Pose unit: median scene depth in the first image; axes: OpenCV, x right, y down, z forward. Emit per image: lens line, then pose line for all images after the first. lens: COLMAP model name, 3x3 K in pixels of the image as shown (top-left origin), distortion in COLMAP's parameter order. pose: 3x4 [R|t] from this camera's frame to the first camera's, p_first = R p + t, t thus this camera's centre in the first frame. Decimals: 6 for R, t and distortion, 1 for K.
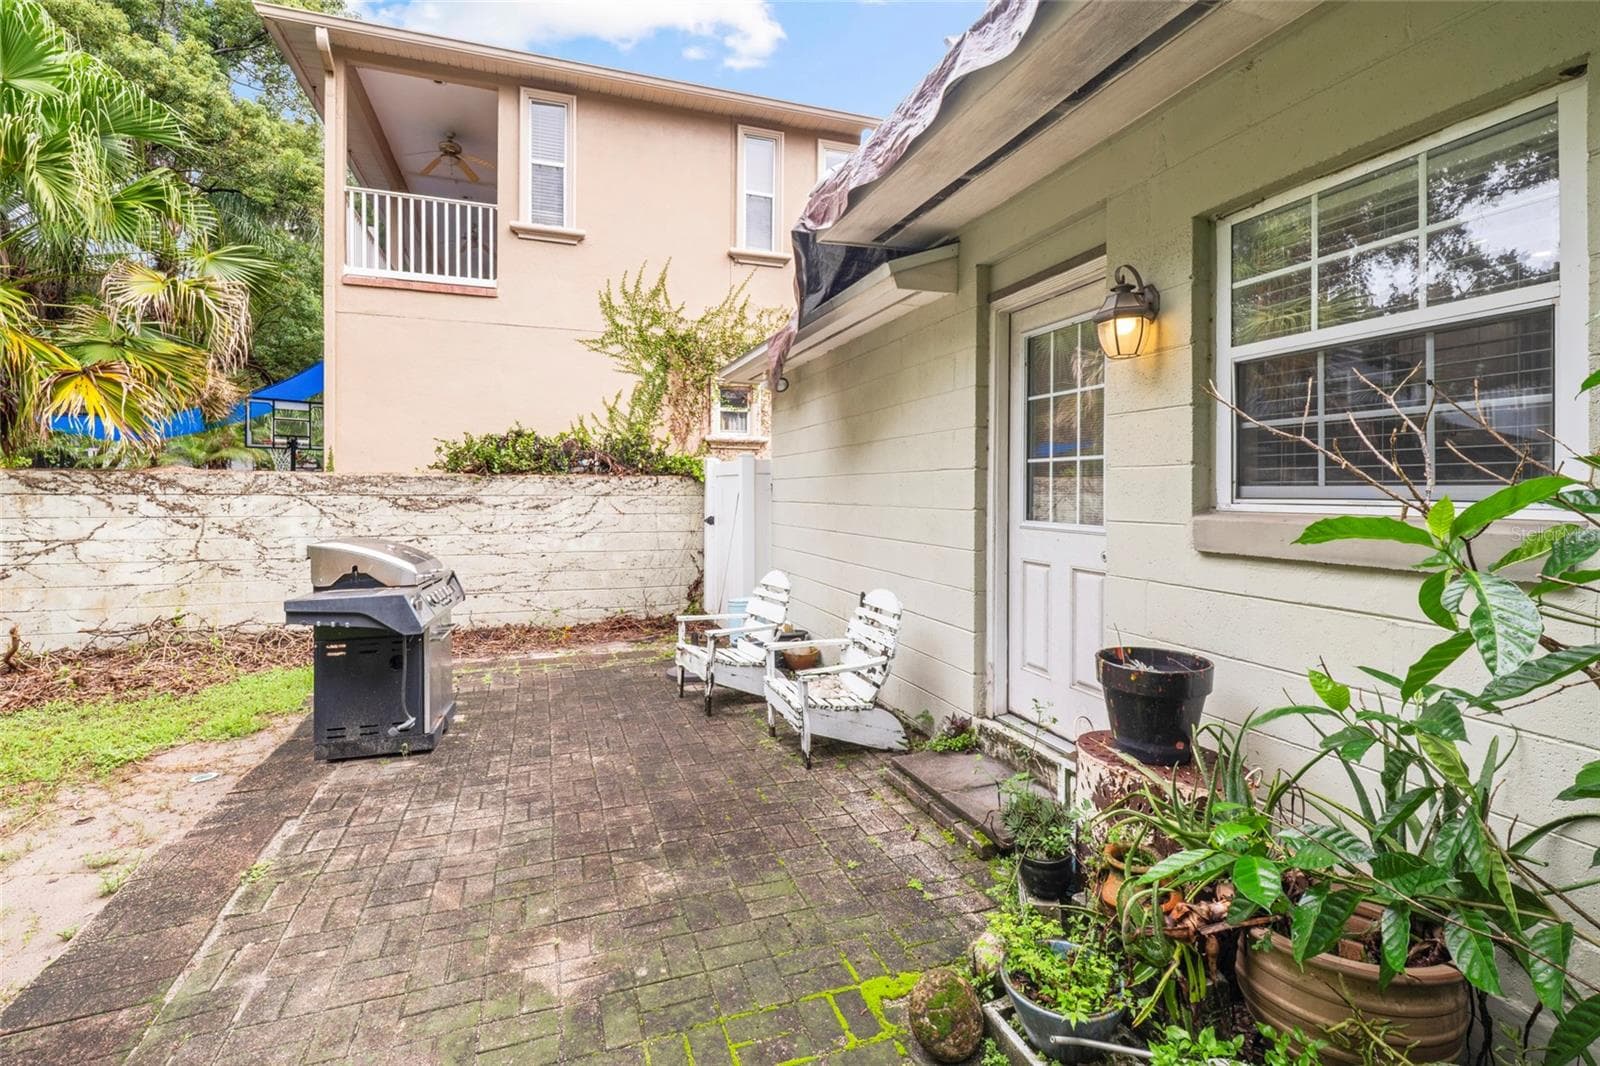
lens RADIAL K [[748.0, 0, 770.9], [0, 748.0, 498.3], [0, 0, 1]] dist [0.000294, -0.001960]
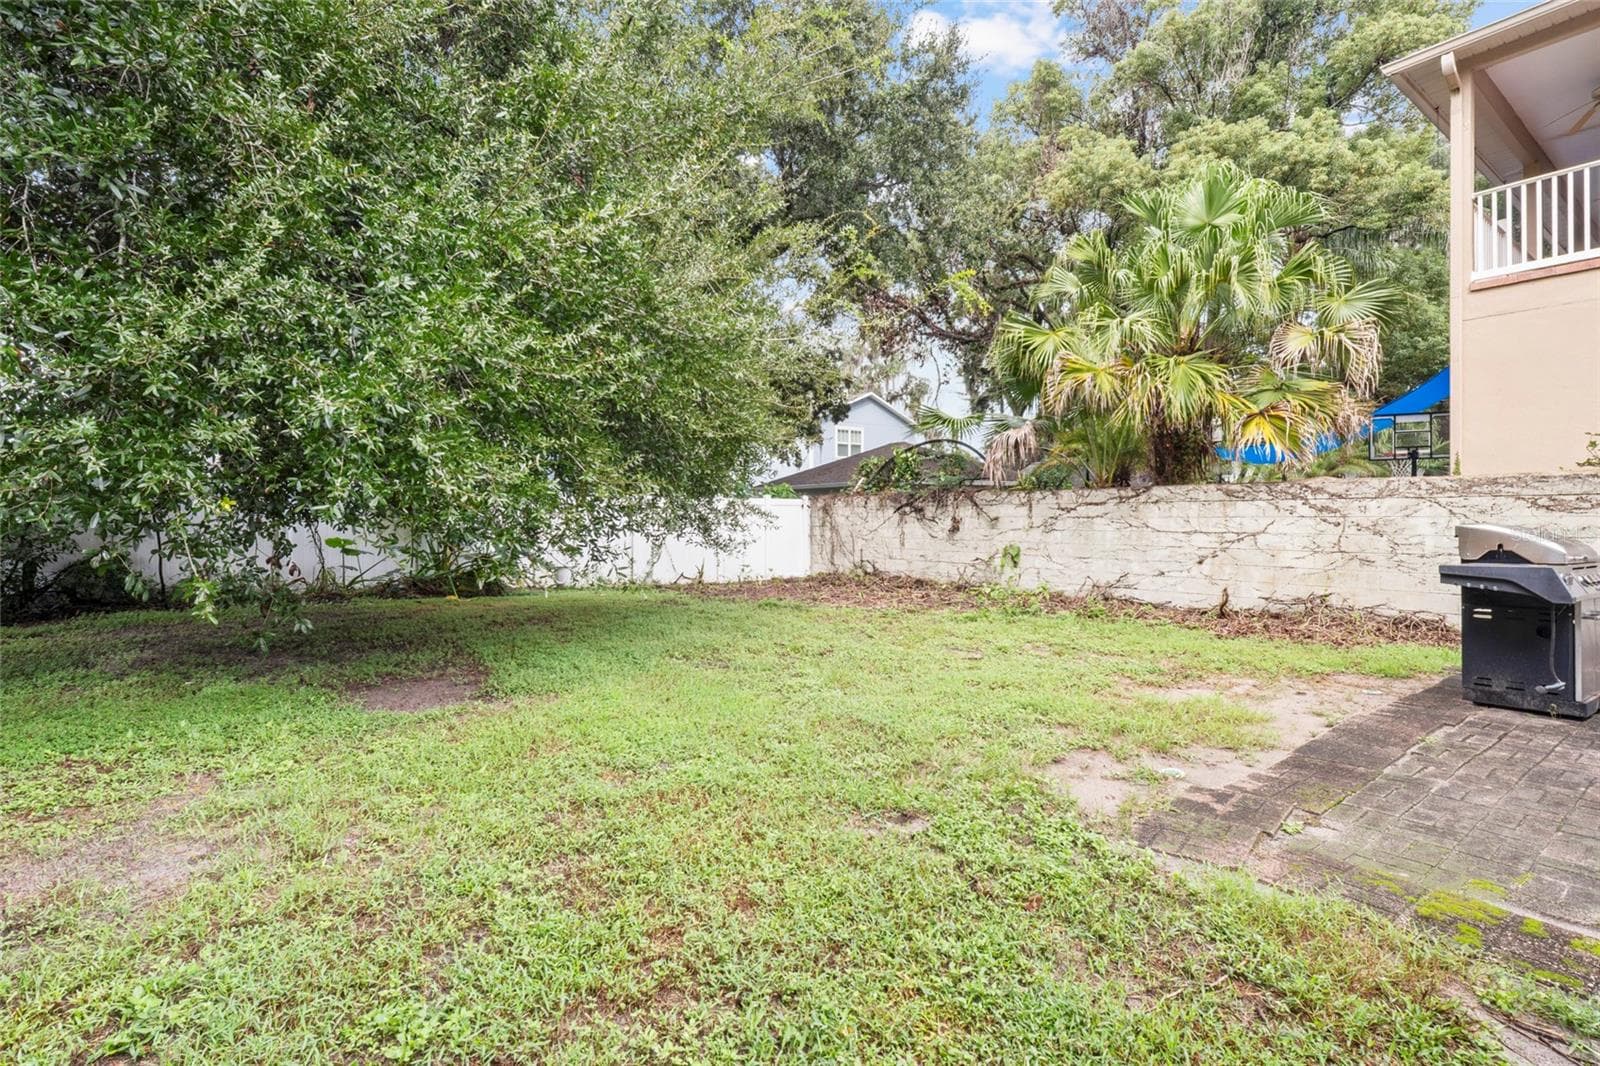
lens RADIAL K [[787.1, 0, 800.0], [0, 787.1, 533.0], [0, 0, 1]] dist [0.034368, -0.017745]
pose [[0.363412, 0.002848, -0.931624, 0.143951], [0.007666, 0.999952, 0.006047, 0.037024], [0.931597, -0.009339, 0.363373, -0.322232]]
